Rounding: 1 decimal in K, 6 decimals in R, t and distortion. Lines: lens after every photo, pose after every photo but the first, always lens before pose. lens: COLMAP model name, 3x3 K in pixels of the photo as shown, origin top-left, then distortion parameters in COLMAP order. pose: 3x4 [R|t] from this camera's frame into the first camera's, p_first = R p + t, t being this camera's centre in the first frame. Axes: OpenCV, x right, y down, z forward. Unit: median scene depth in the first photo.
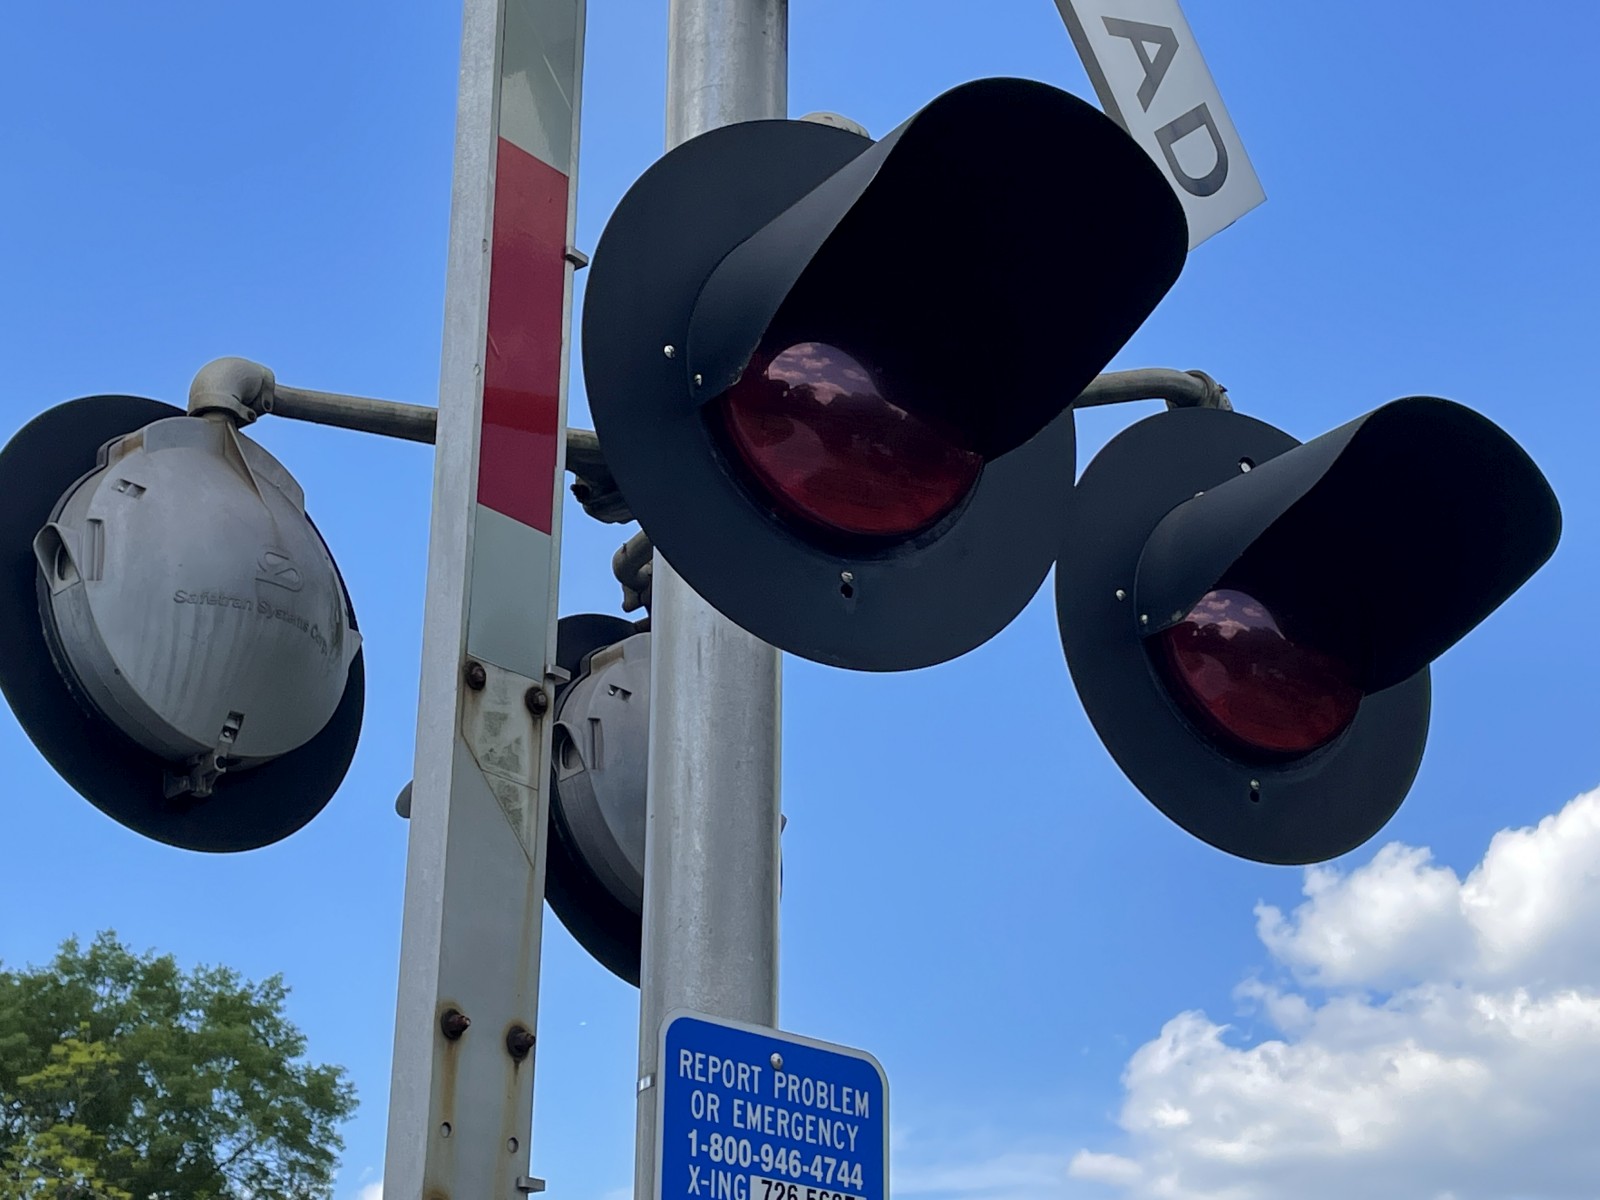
lens RADIAL K [[2782.9, 0, 799.0], [0, 2782.9, 599.8], [0, 0, 1]] dist [0.062331, 0.000000]
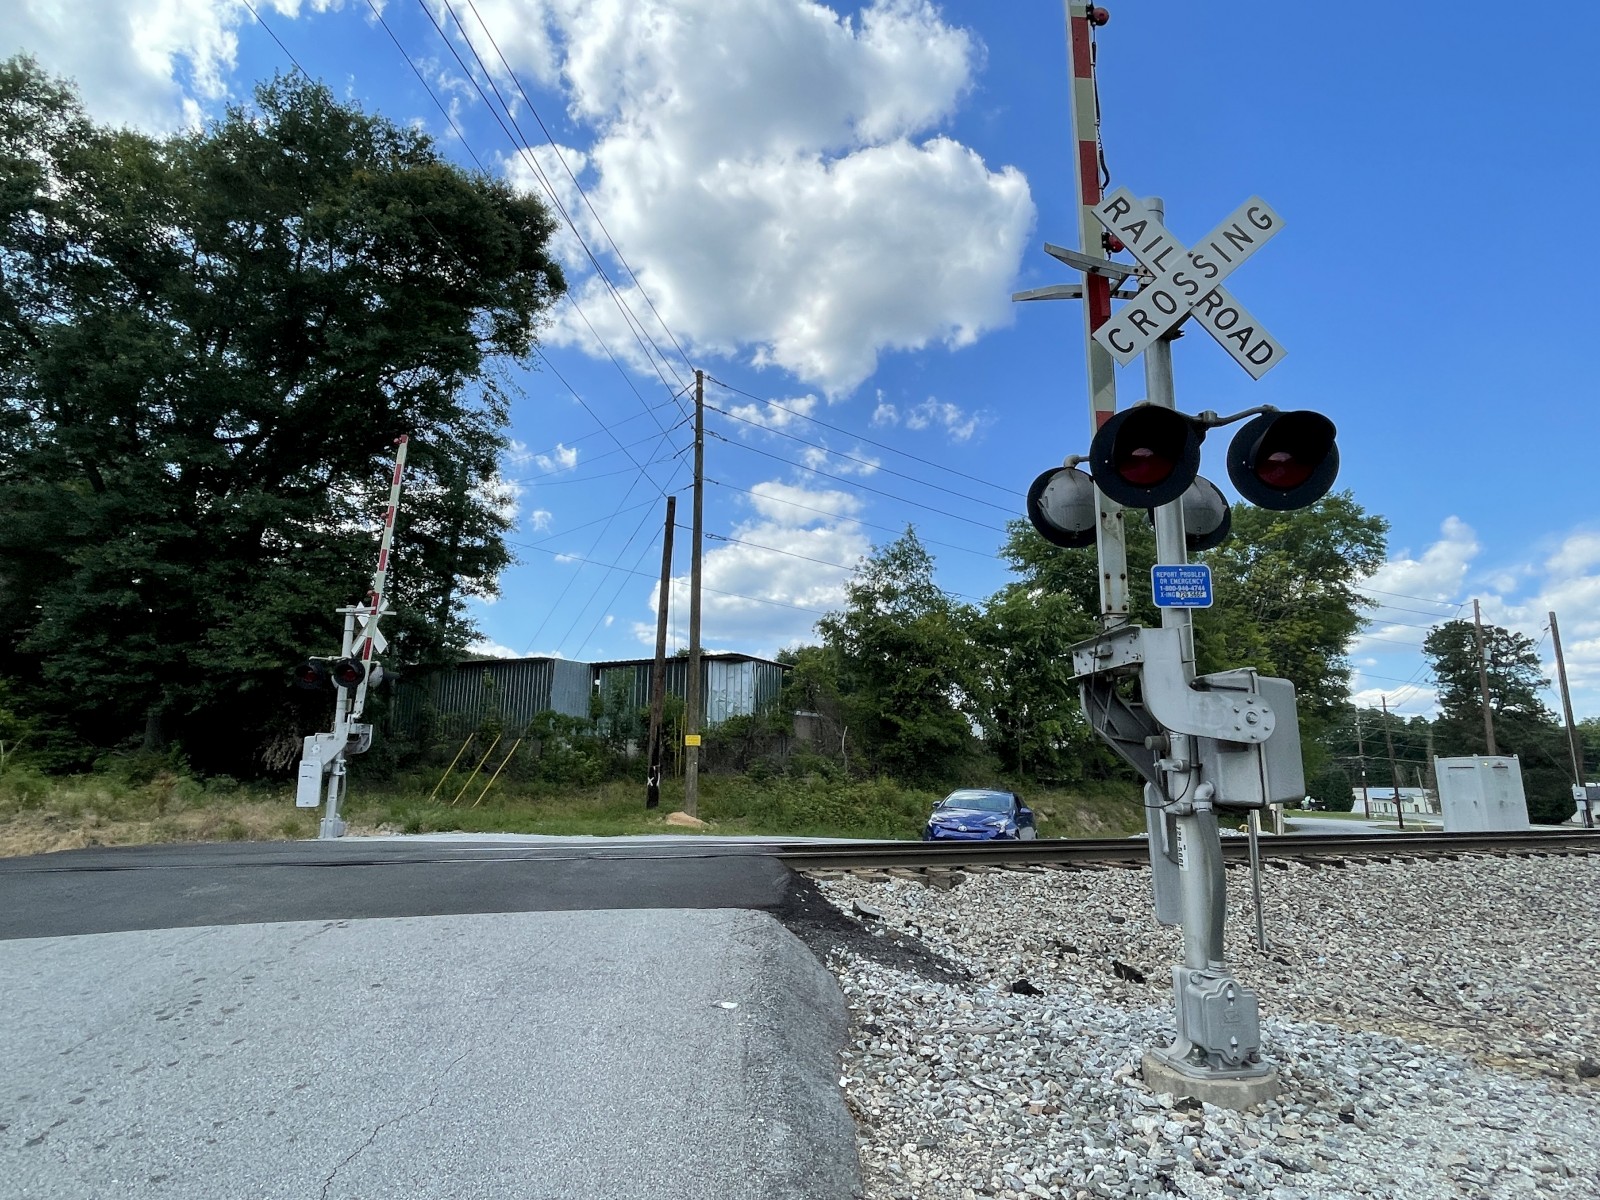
lens RADIAL K [[877.5, 0, 804.9], [0, 877.5, 599.5], [0, 0, 1]] dist [0.000754, -0.002452]
pose [[0.707280, -0.131315, -0.694631, 0.323723], [0.280211, 0.954186, 0.104931, -0.080116], [0.649028, -0.268858, 0.711672, -0.342354]]
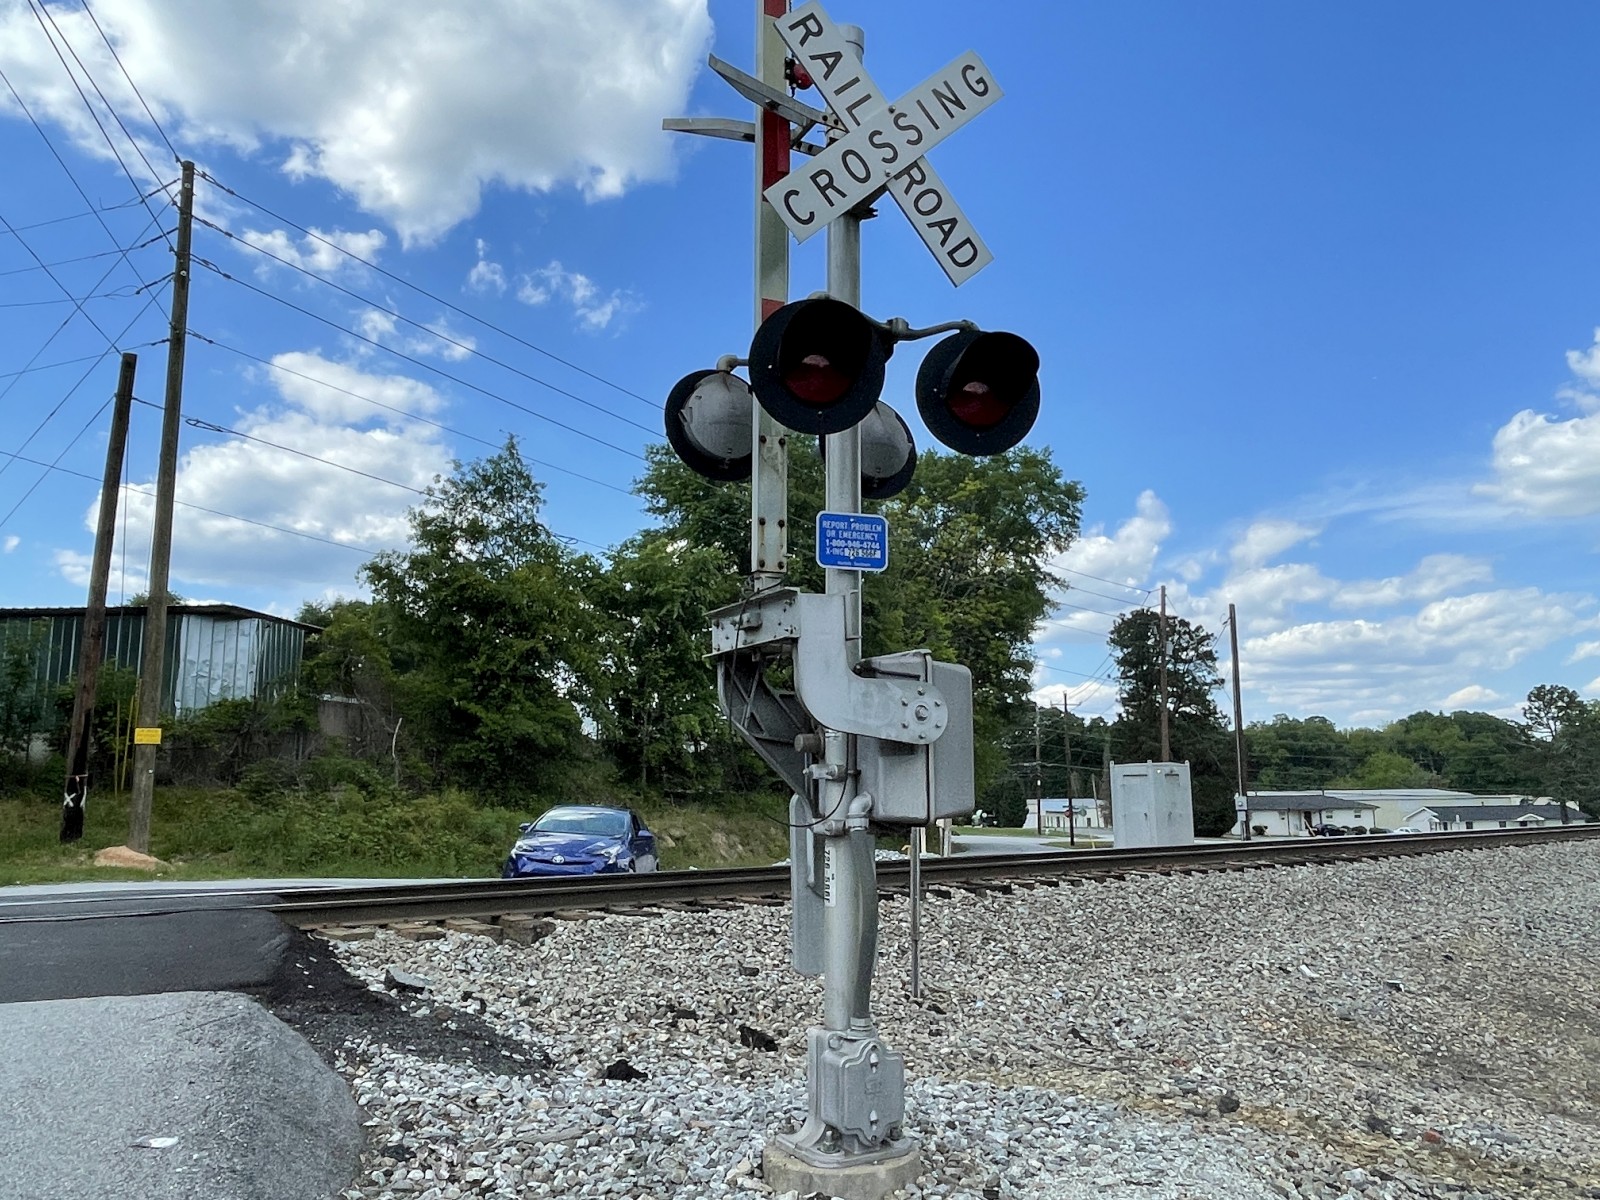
lens RADIAL K [[1199.2, 0, 814.2], [0, 1199.2, 598.2], [0, 0, 1]] dist [0.010733, -0.019084]
pose [[0.917083, -0.058943, -0.394316, 0.318287], [0.159373, 0.960755, 0.227047, -0.068442], [0.365458, -0.271065, 0.890485, -0.317543]]
